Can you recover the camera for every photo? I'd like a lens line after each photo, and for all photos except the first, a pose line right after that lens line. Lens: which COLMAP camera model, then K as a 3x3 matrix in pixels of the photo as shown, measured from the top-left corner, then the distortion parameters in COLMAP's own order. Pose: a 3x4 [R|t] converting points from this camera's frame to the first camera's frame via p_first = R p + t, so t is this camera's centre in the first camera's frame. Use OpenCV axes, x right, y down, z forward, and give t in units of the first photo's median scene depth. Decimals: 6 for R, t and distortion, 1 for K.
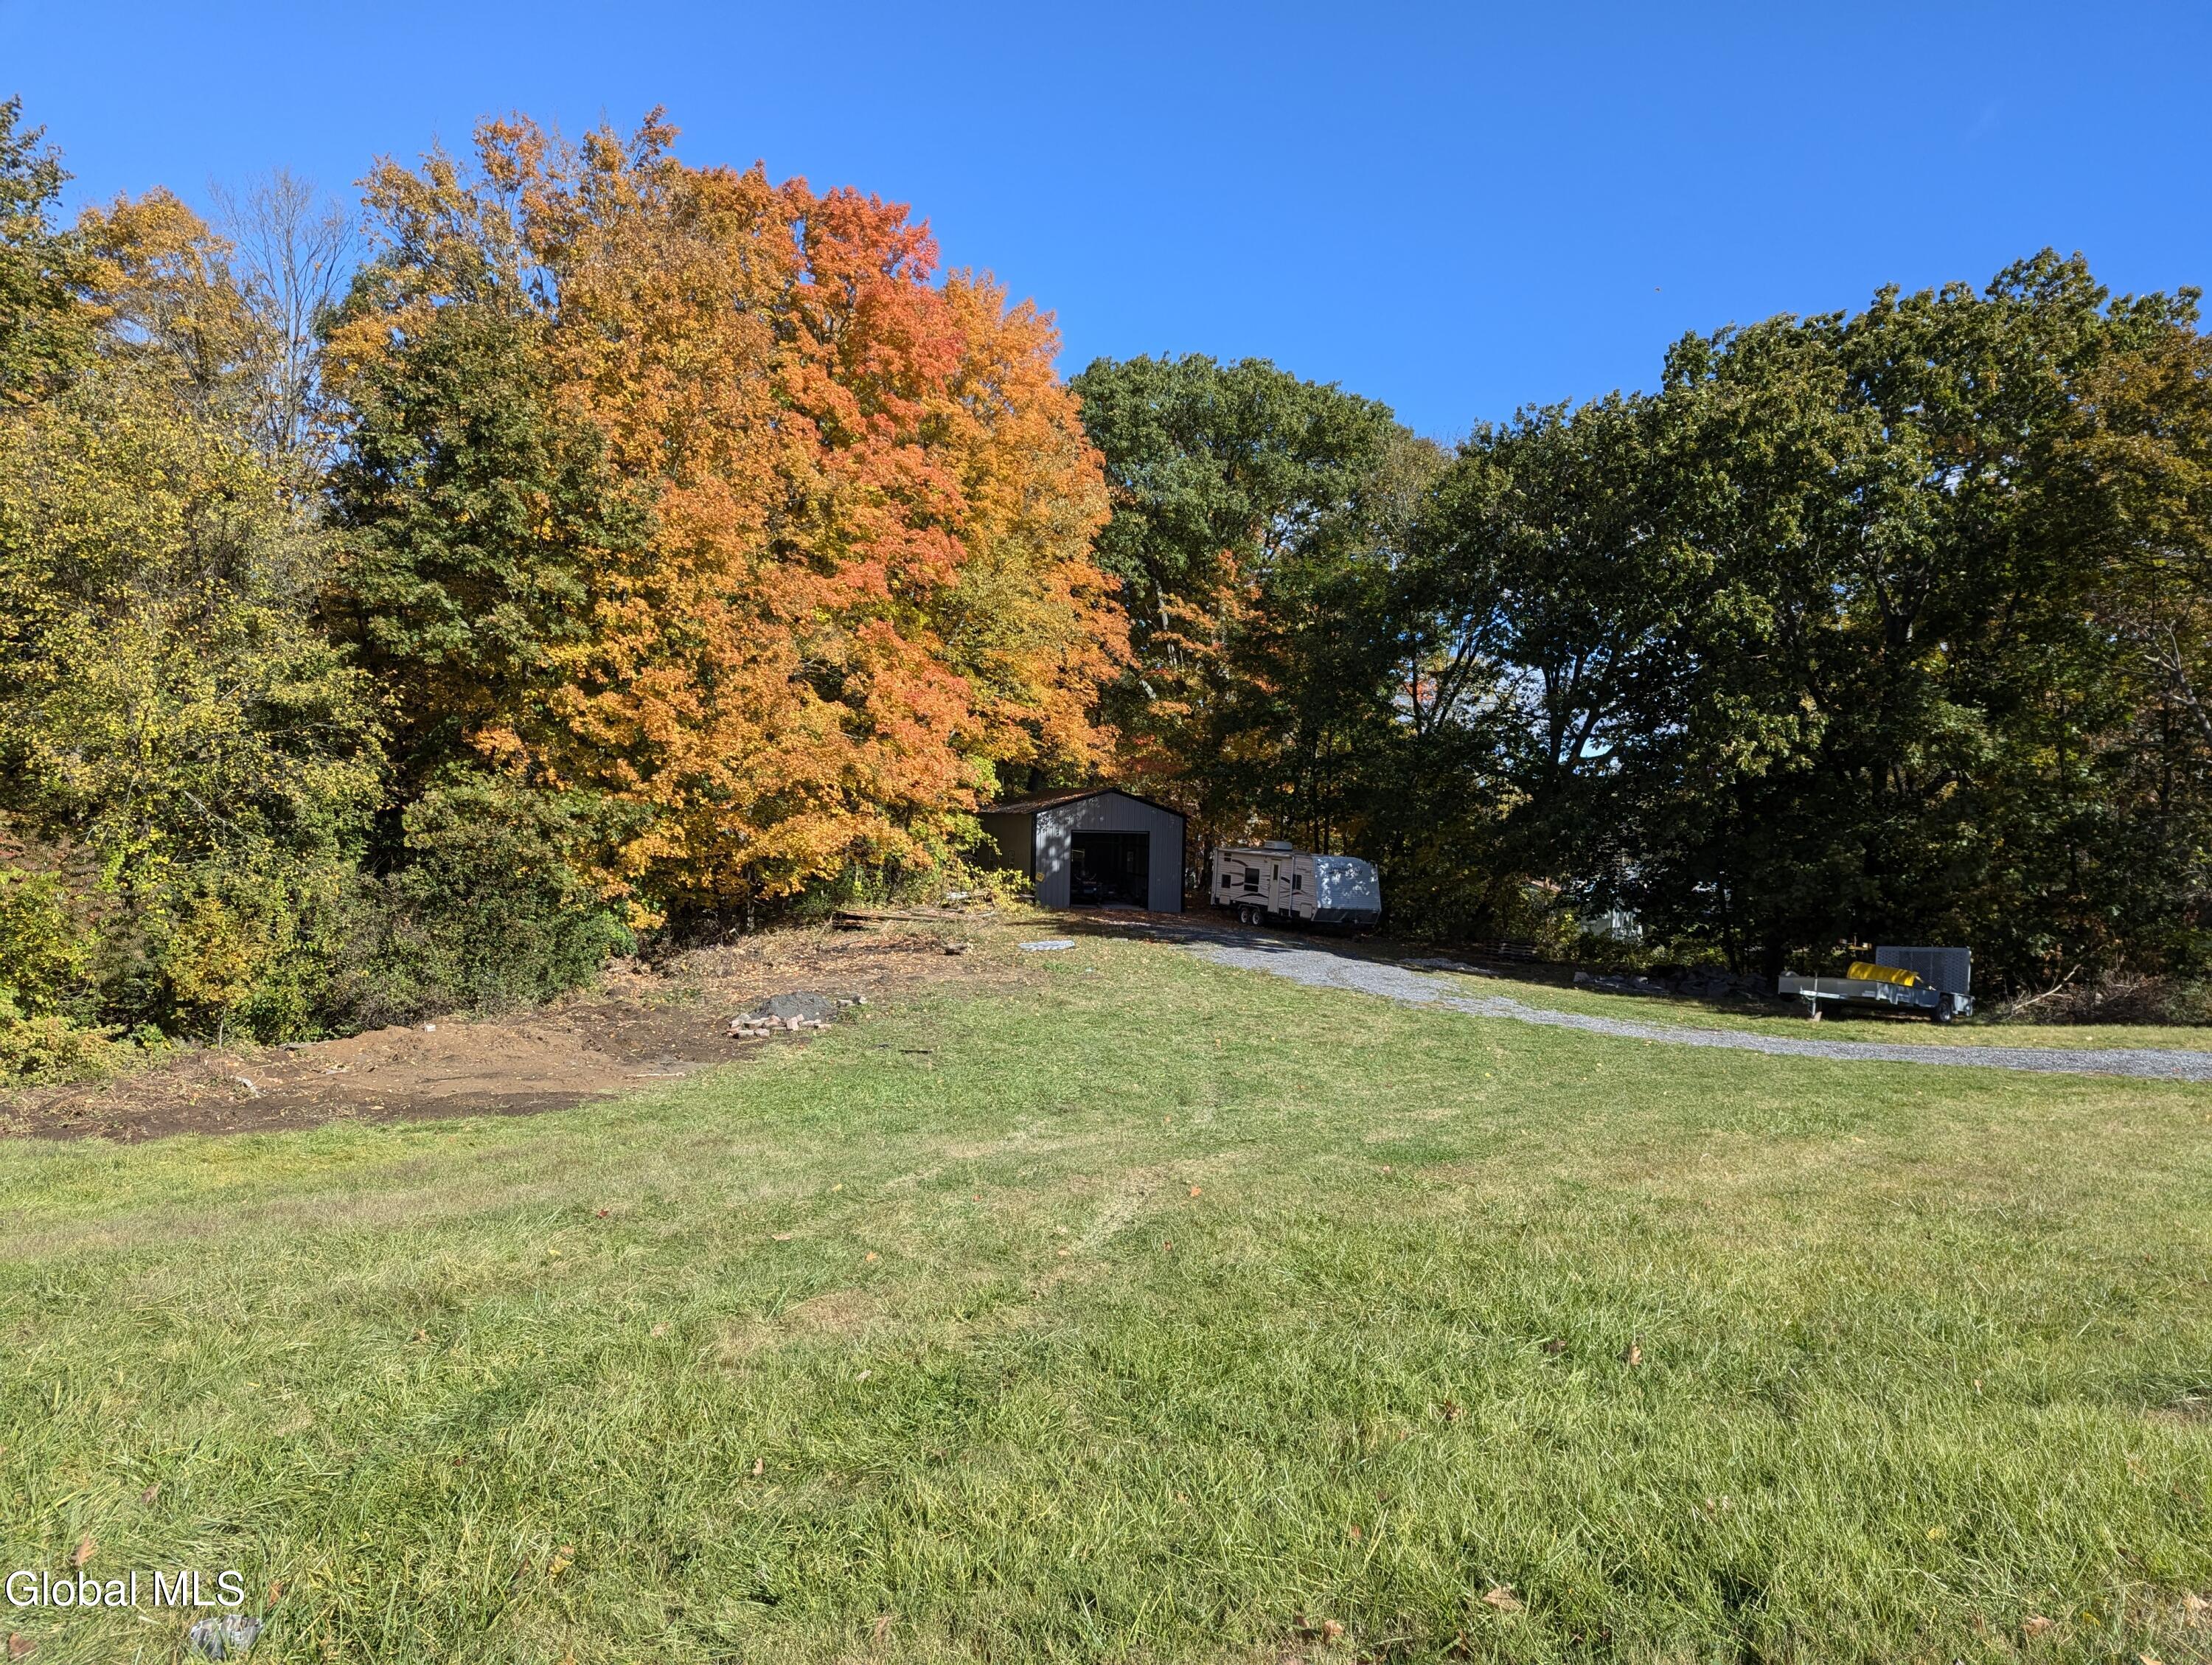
lens RADIAL K [[1485.8, 0, 1099.9], [0, 1485.8, 828.1], [0, 0, 1]] dist [-0.000624, -0.011284]
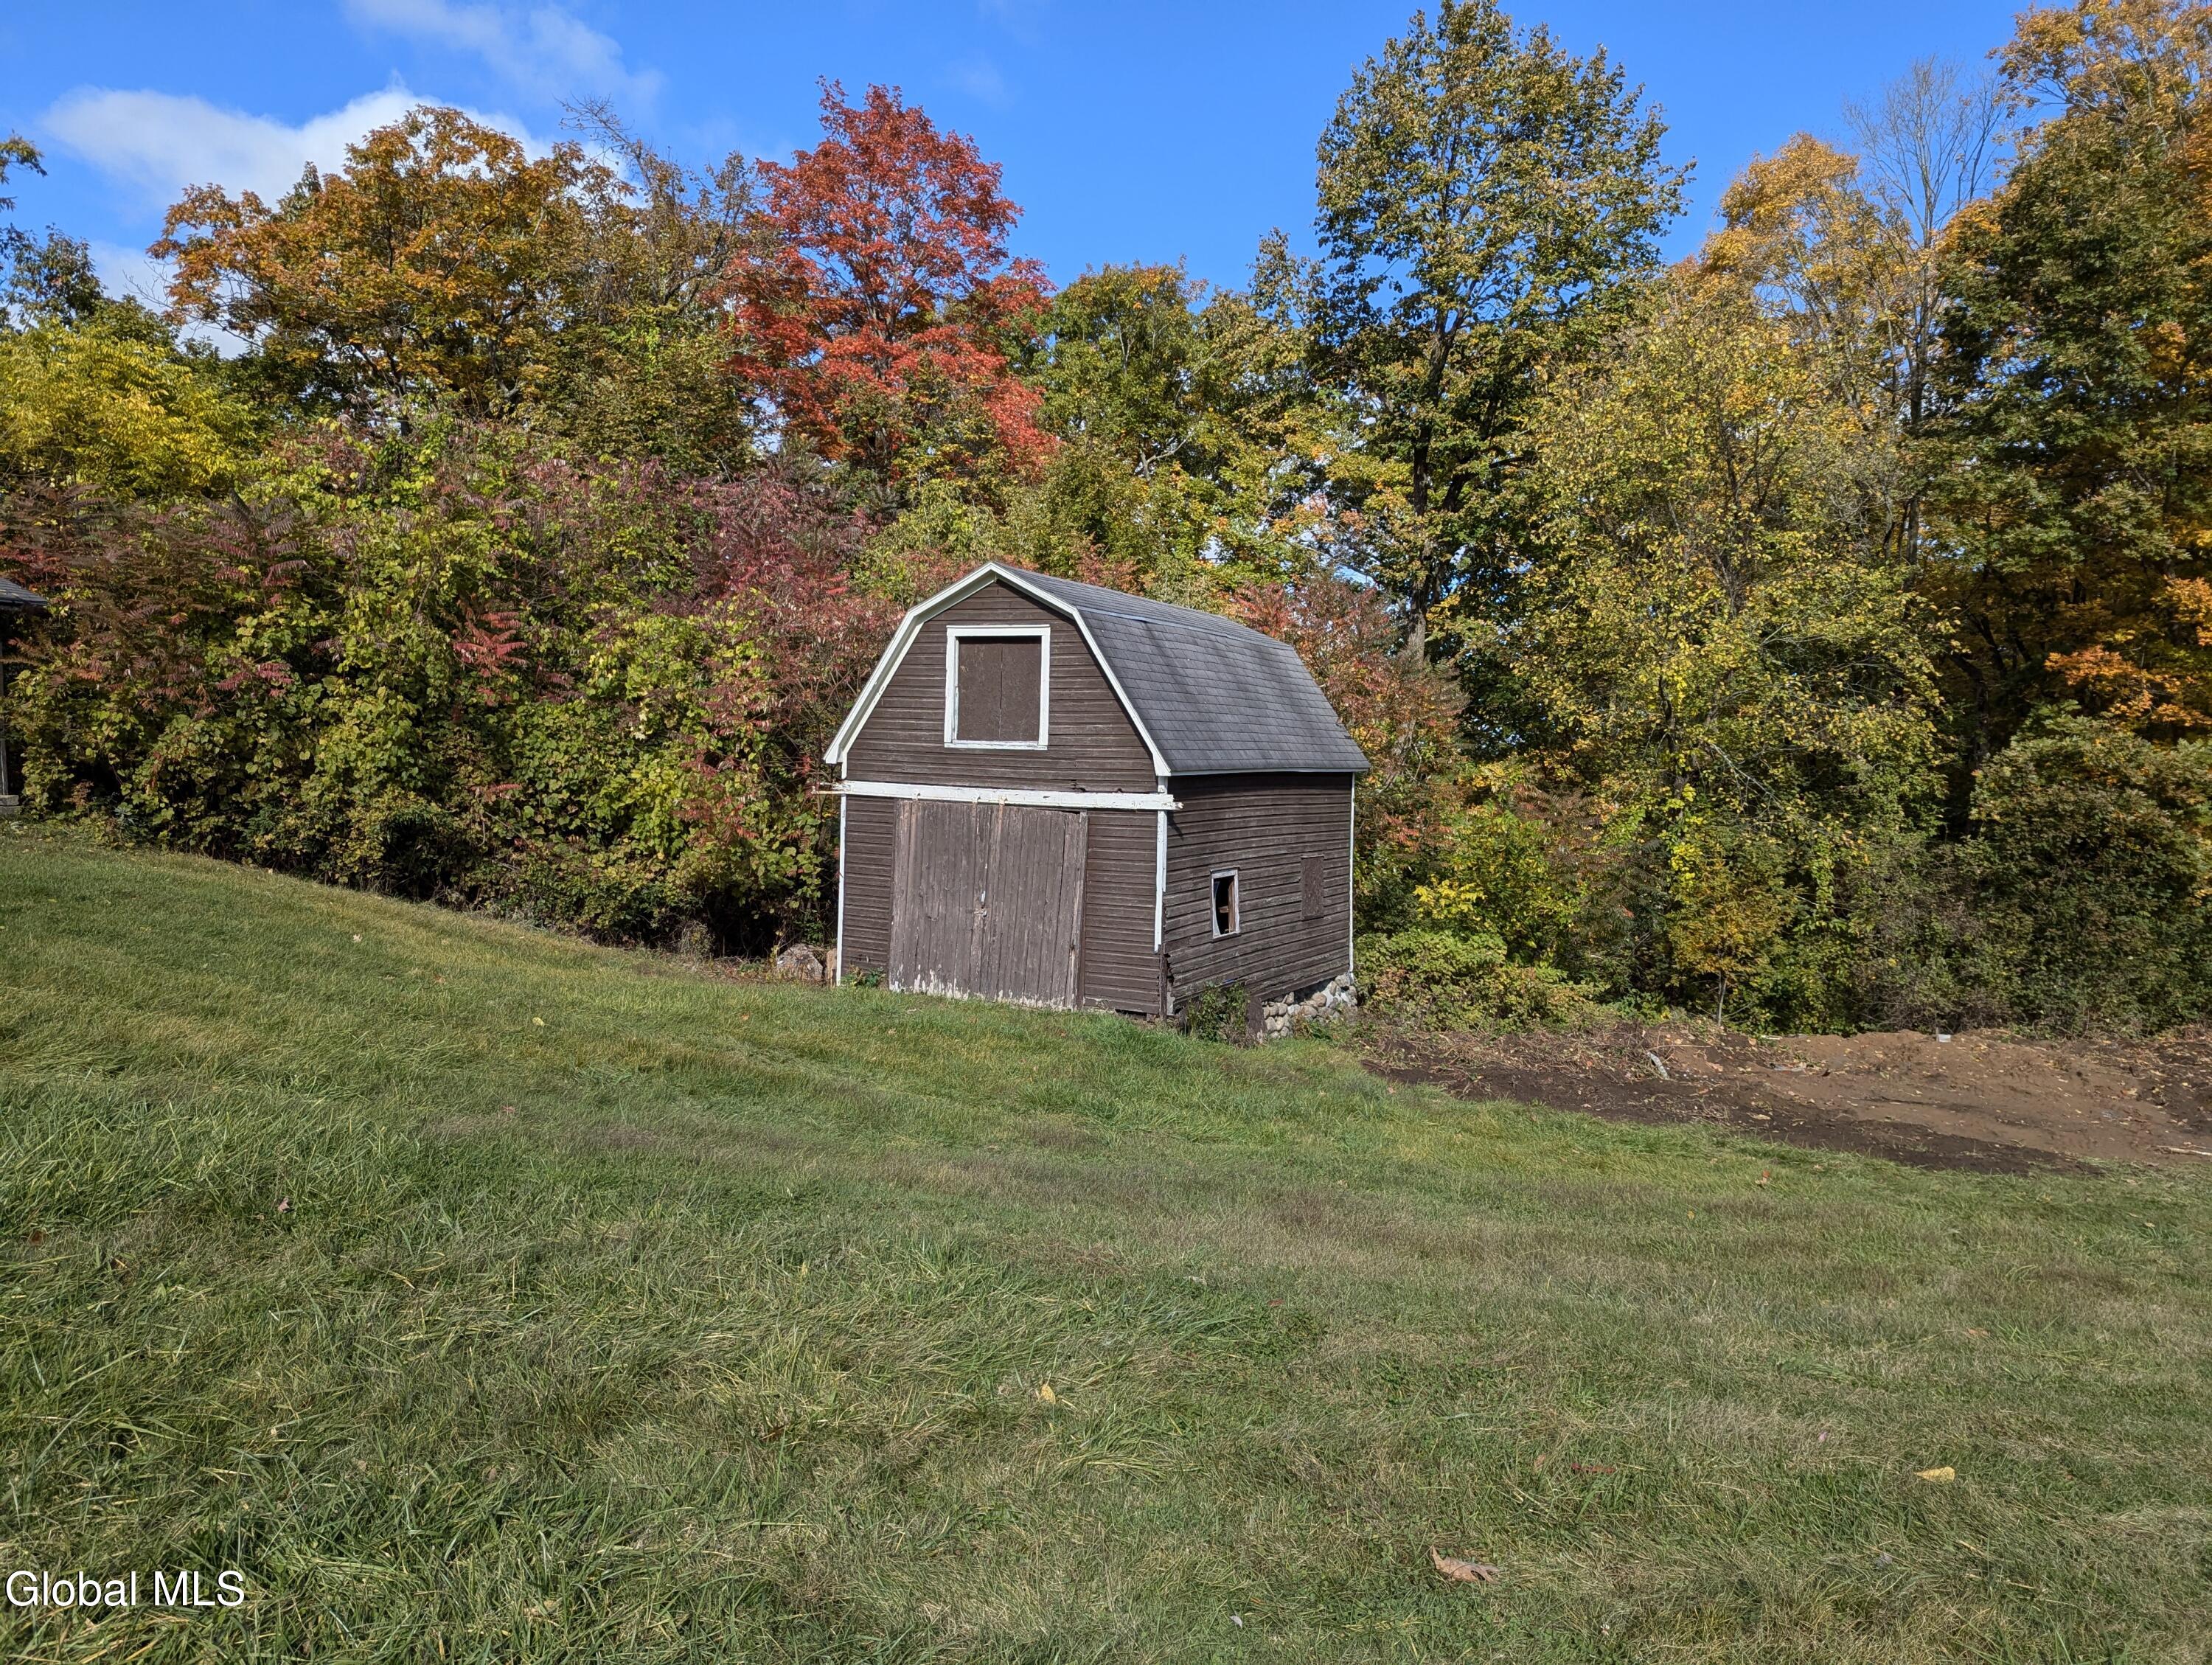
lens RADIAL K [[1485.8, 0, 1097.3], [0, 1485.8, 837.3], [0, 0, 1]] dist [-0.000624, -0.011284]
pose [[0.491076, 0.027273, -0.870690, -0.008075], [-0.032611, 0.999385, 0.012912, 0.029999], [0.870506, 0.022053, 0.491663, 0.203232]]
